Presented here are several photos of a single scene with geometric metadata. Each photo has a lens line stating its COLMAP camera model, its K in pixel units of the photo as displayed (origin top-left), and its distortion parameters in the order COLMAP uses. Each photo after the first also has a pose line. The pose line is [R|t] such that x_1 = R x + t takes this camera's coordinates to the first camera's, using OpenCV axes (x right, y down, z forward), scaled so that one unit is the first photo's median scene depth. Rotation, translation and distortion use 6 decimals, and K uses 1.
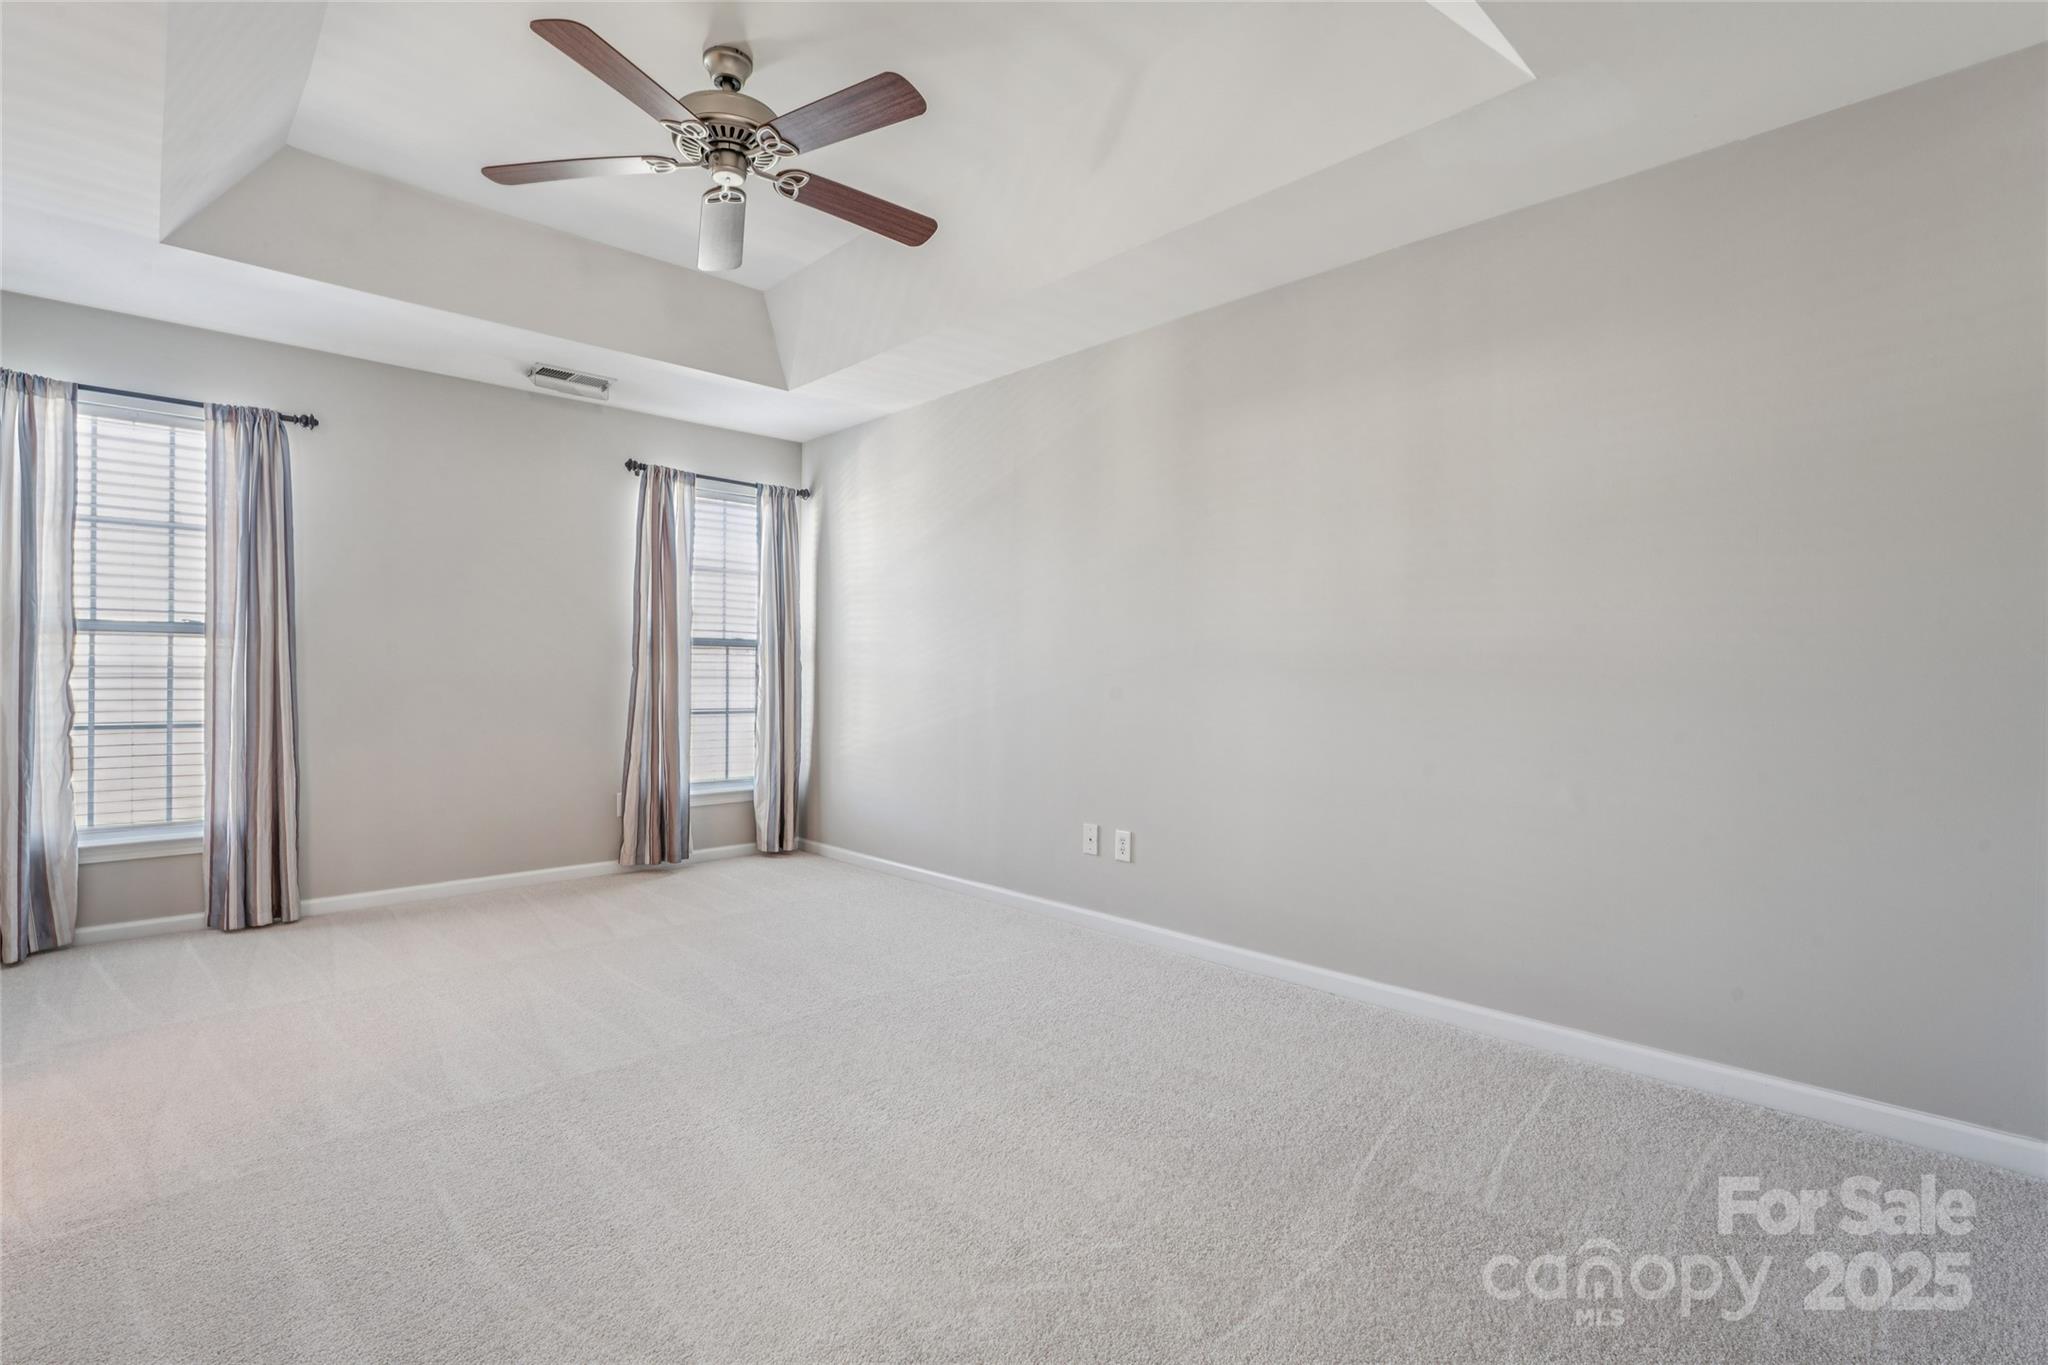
lens RADIAL K [[953.1, 0, 918.6], [0, 953.1, 675.8], [0, 0, 1]] dist [-0.008623, 0.000543]
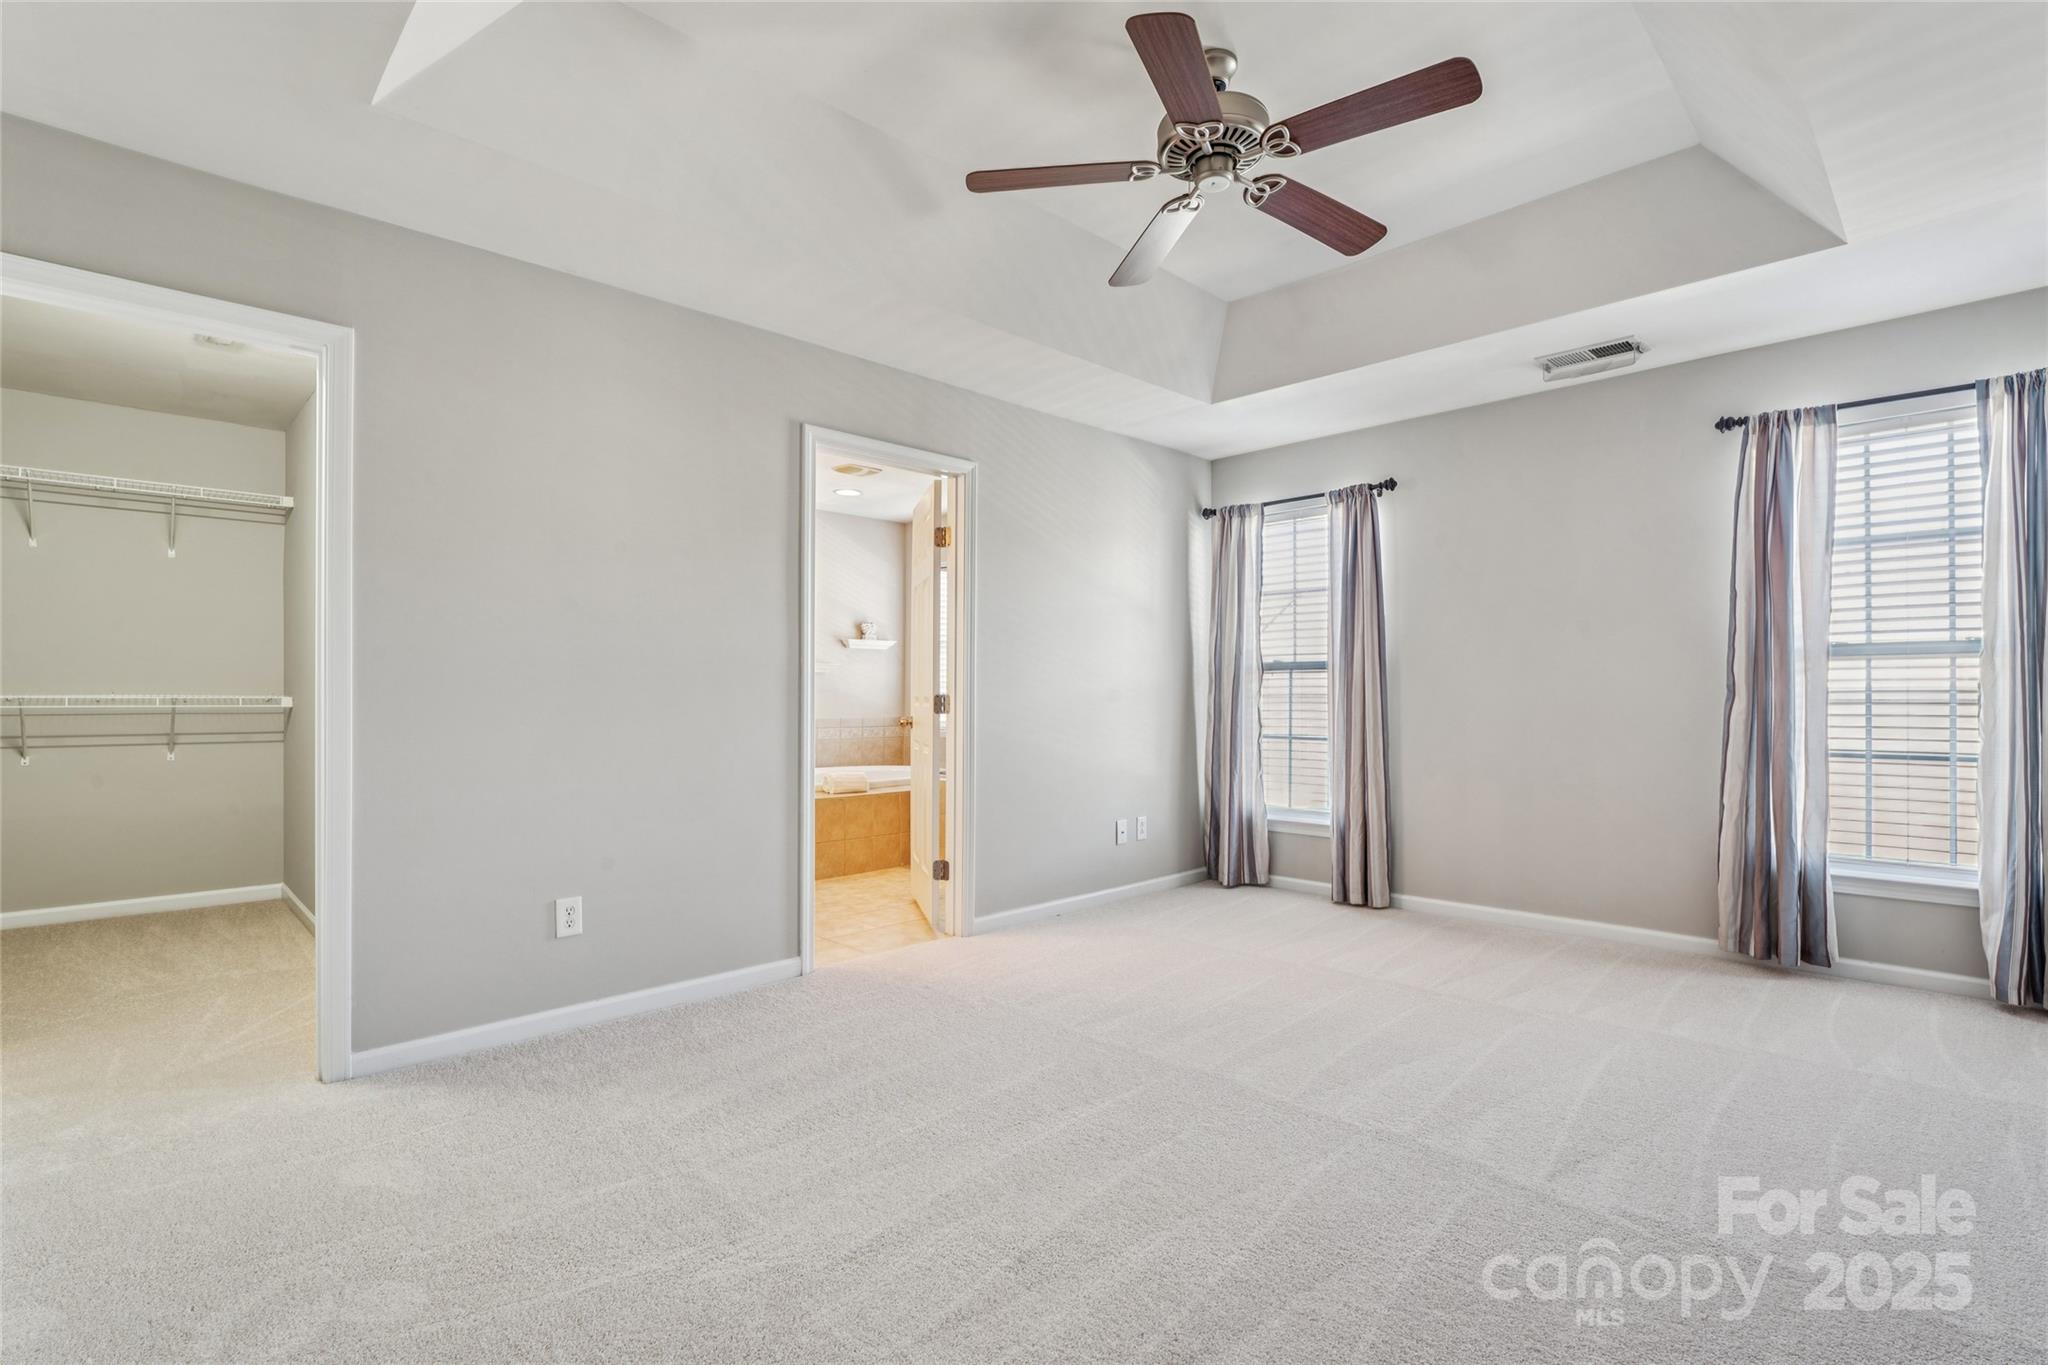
lens RADIAL K [[953.1, 0, 990.6], [0, 953.1, 691.5], [0, 0, 1]] dist [-0.008623, 0.000543]
pose [[0.058220, -0.011472, -0.998238, 0.417494], [0.001116, 0.999934, -0.011426, 0.000682], [0.998303, -0.000448, 0.058229, 0.367786]]
